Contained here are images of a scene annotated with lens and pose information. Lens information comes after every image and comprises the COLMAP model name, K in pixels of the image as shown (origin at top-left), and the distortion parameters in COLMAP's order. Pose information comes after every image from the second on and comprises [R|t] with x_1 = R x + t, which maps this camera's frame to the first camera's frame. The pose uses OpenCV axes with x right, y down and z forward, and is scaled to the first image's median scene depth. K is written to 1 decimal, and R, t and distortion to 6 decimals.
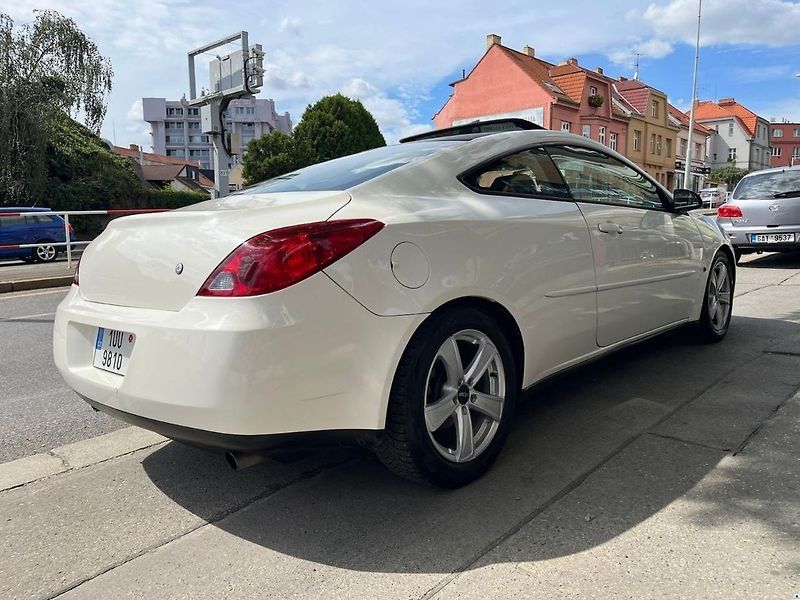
lens RADIAL K [[596.4, 0, 402.3], [0, 596.4, 303.5], [0, 0, 1]] dist [0.056608, -0.073182]
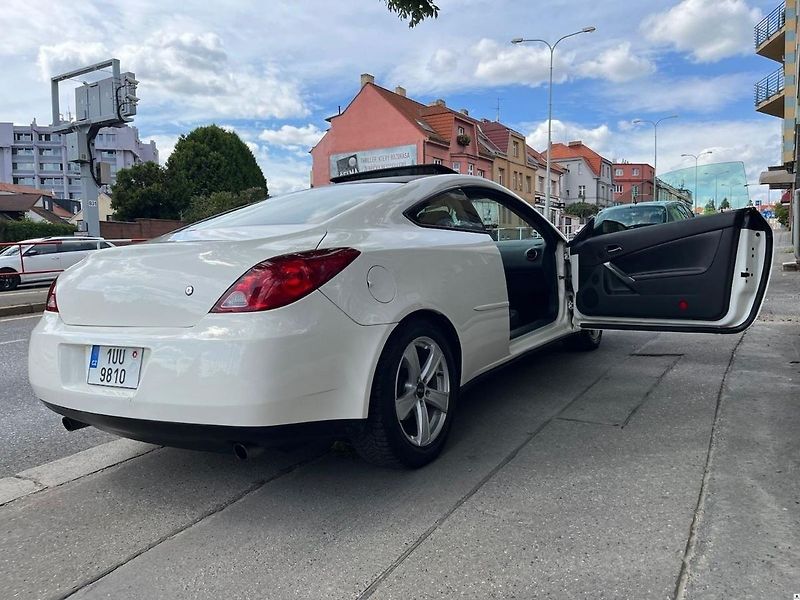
lens RADIAL K [[596.4, 0, 402.3], [0, 596.4, 303.5], [0, 0, 1]] dist [0.056608, -0.073182]
pose [[0.979553, -0.025381, 0.199579, -0.084533], [0.035677, 0.998202, -0.048163, 0.016082], [-0.197998, 0.054299, 0.978697, -0.094635]]
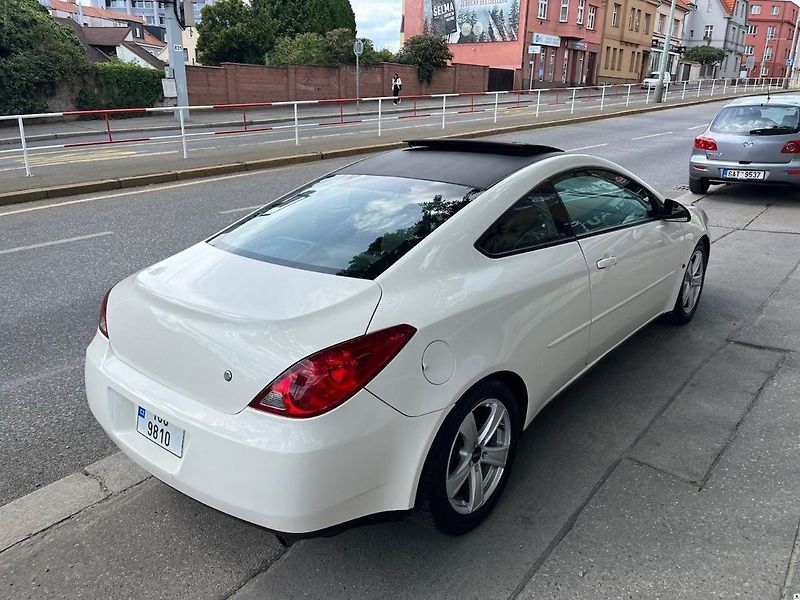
lens RADIAL K [[595.7, 0, 406.7], [0, 595.7, 300.9], [0, 0, 1]] dist [0.071654, -0.105360]
pose [[0.997549, 0.008350, 0.069469, -0.054233], [-0.021946, 0.980090, 0.197338, -0.173295], [-0.066438, -0.198379, 0.977871, -0.020015]]
